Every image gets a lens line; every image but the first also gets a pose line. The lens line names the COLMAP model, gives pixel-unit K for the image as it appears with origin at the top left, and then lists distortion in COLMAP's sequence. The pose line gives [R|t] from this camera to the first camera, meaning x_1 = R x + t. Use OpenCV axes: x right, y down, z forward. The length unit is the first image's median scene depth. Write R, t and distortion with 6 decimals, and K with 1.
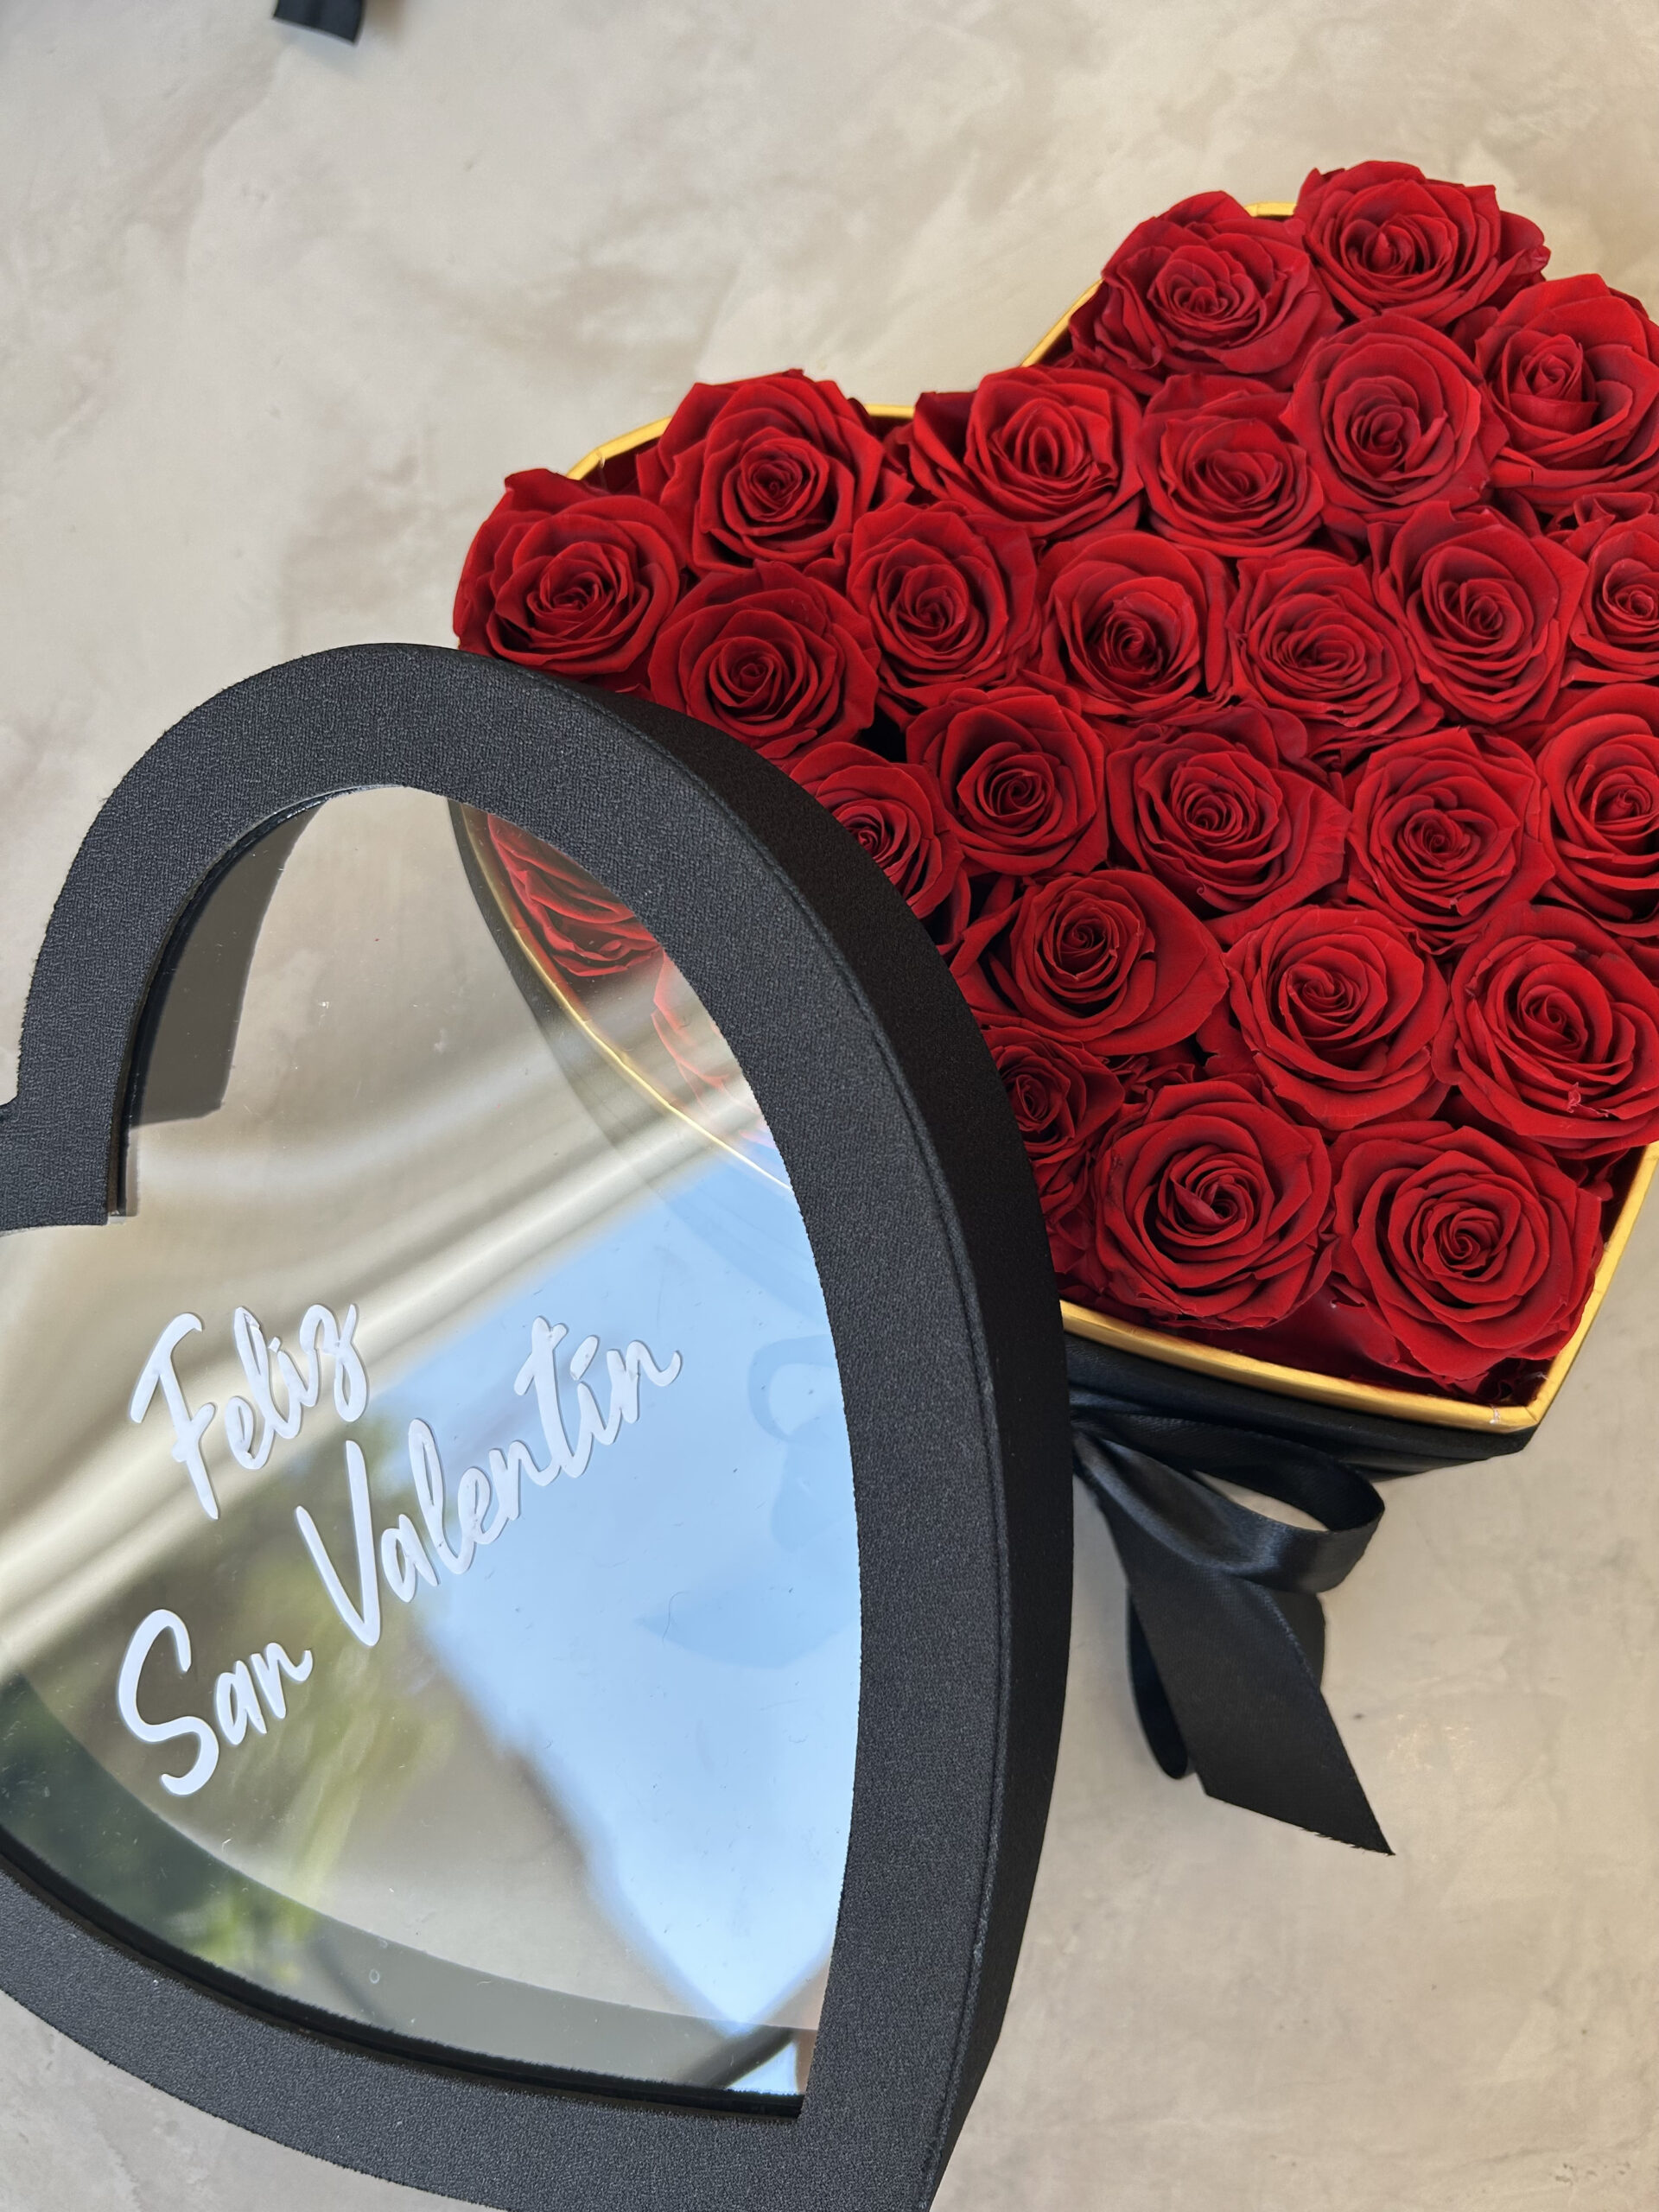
lens RADIAL K [[1750.2, 0, 829.5], [0, 1750.2, 1106.0], [0, 0, 1]] dist [-0.002183, -0.001967]
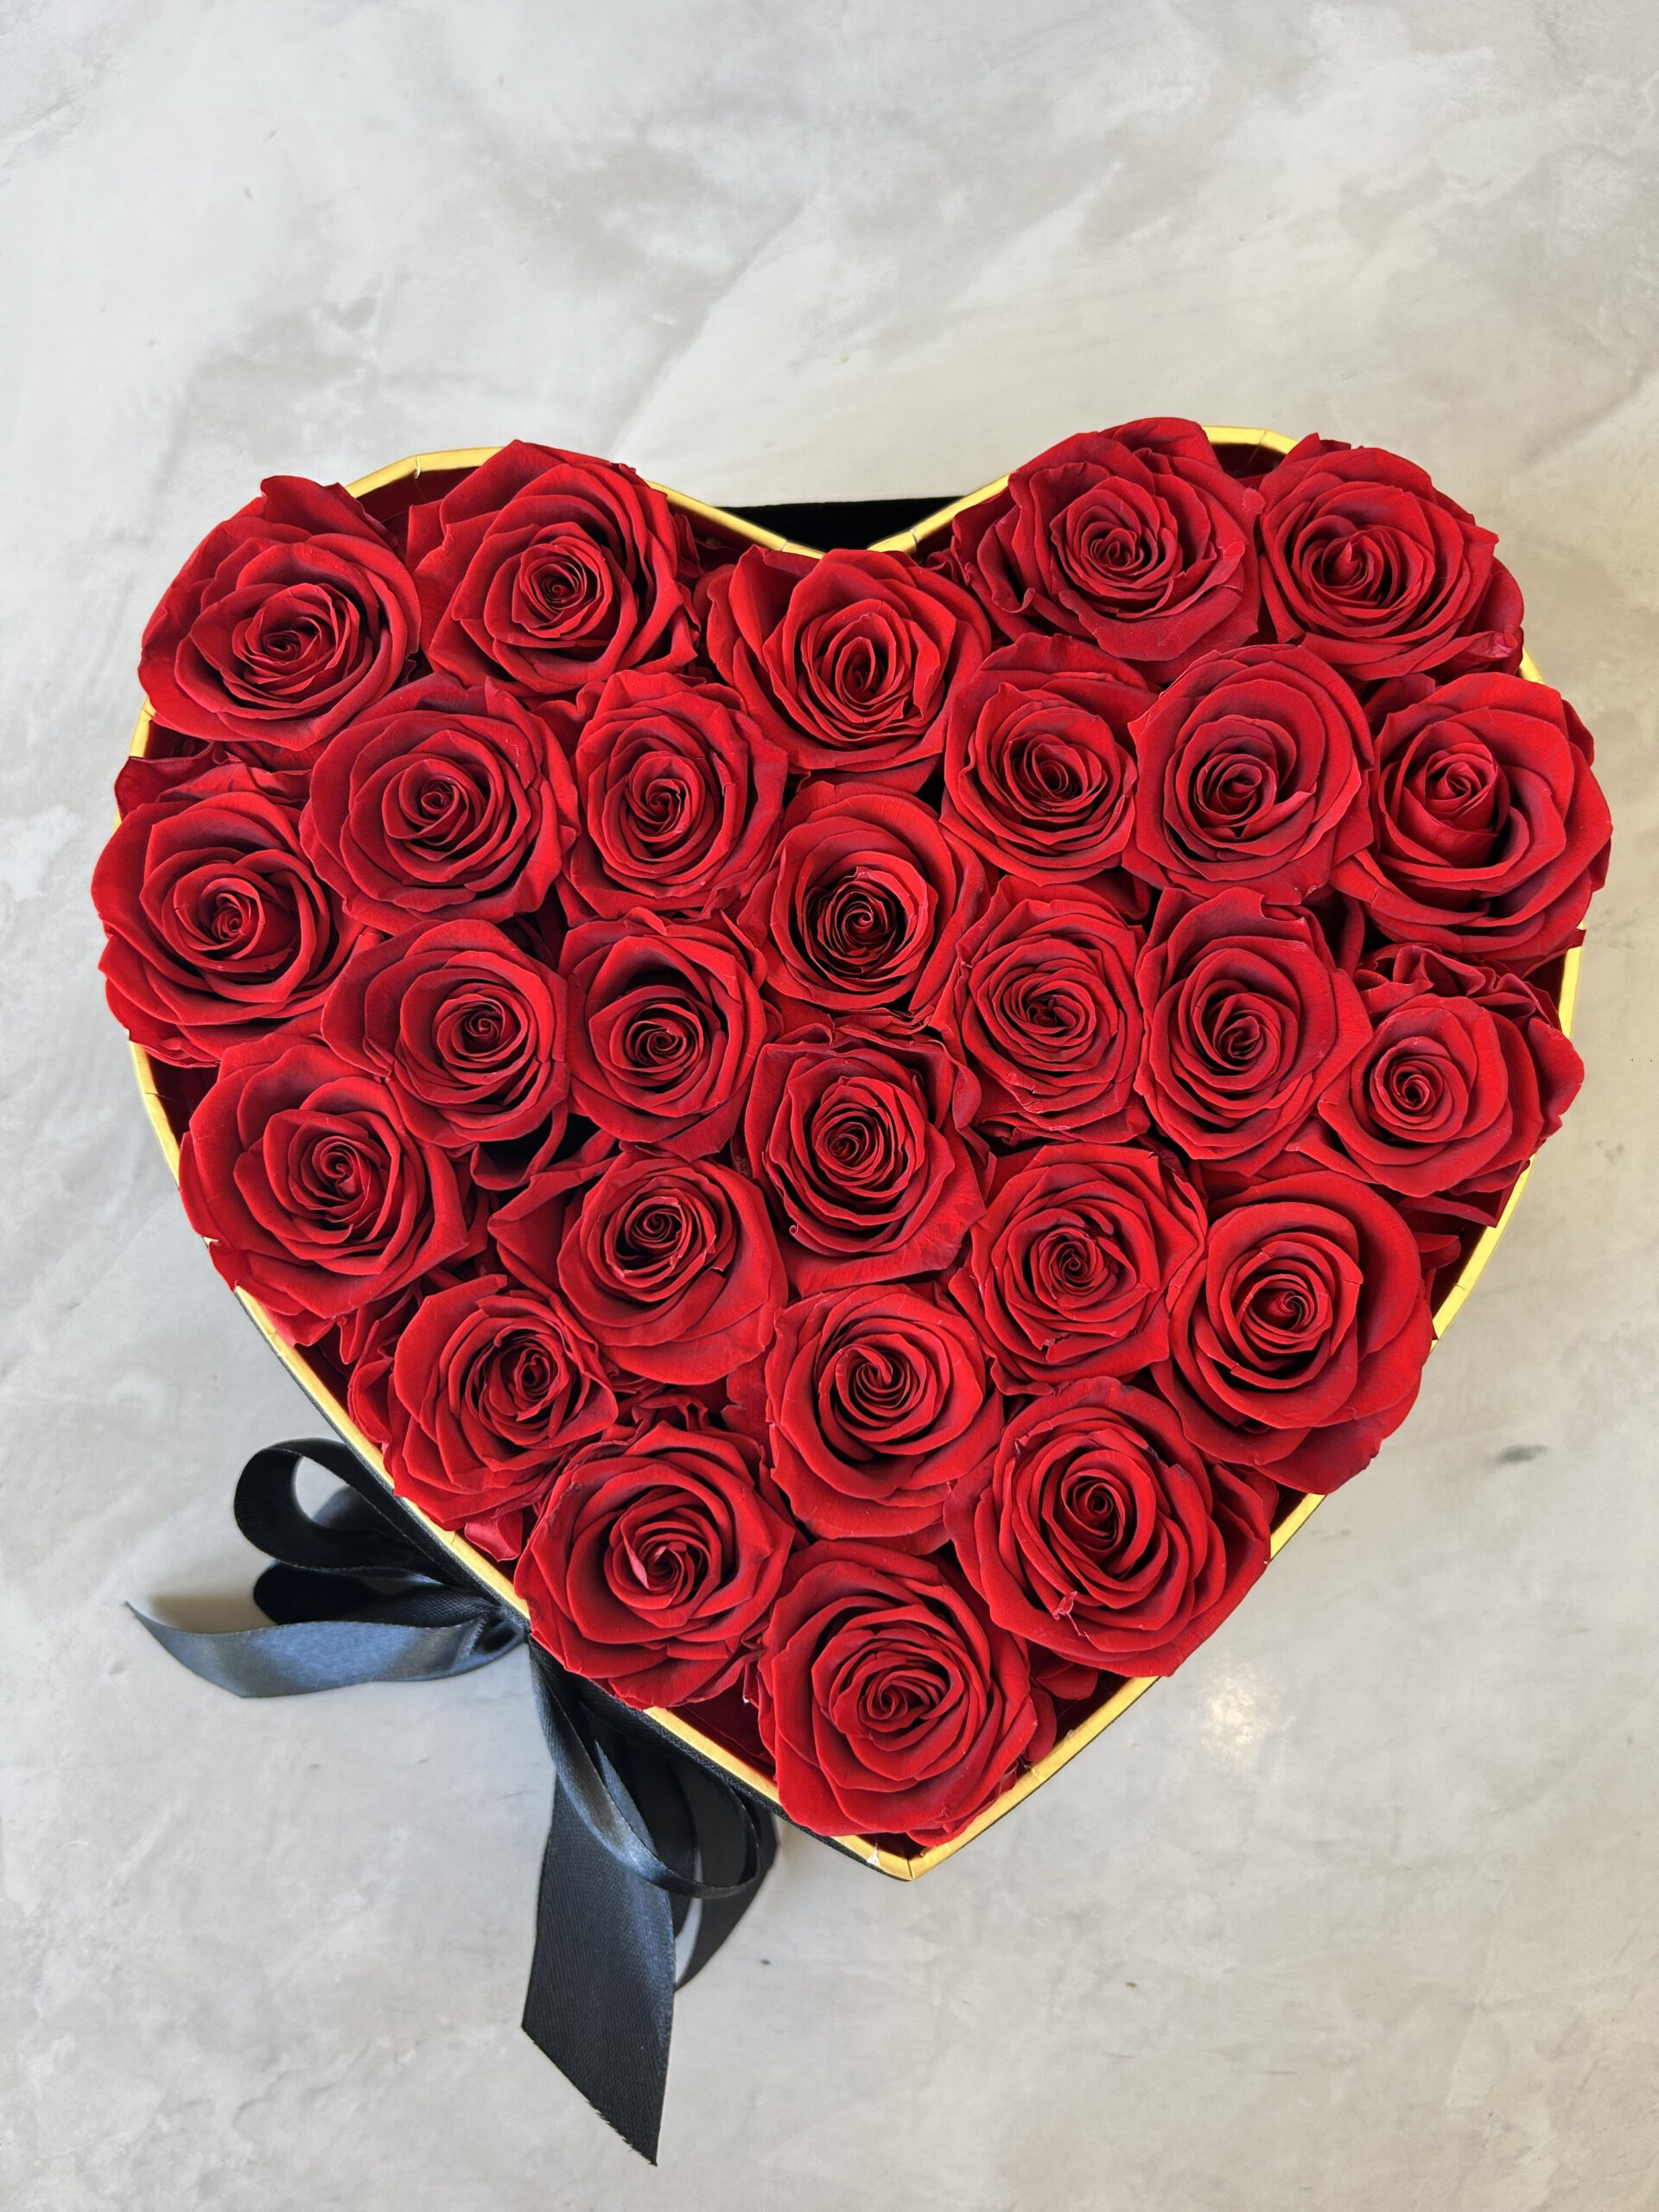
lens RADIAL K [[1703.9, 0, 829.5], [0, 1703.9, 1106.0], [0, 0, 1]] dist [0.067005, -0.100773]
pose [[0.929555, 0.367757, -0.026132, 0.221436], [-0.358832, 0.918714, 0.164934, -0.321882], [0.084663, -0.143939, 0.985958, 0.135626]]
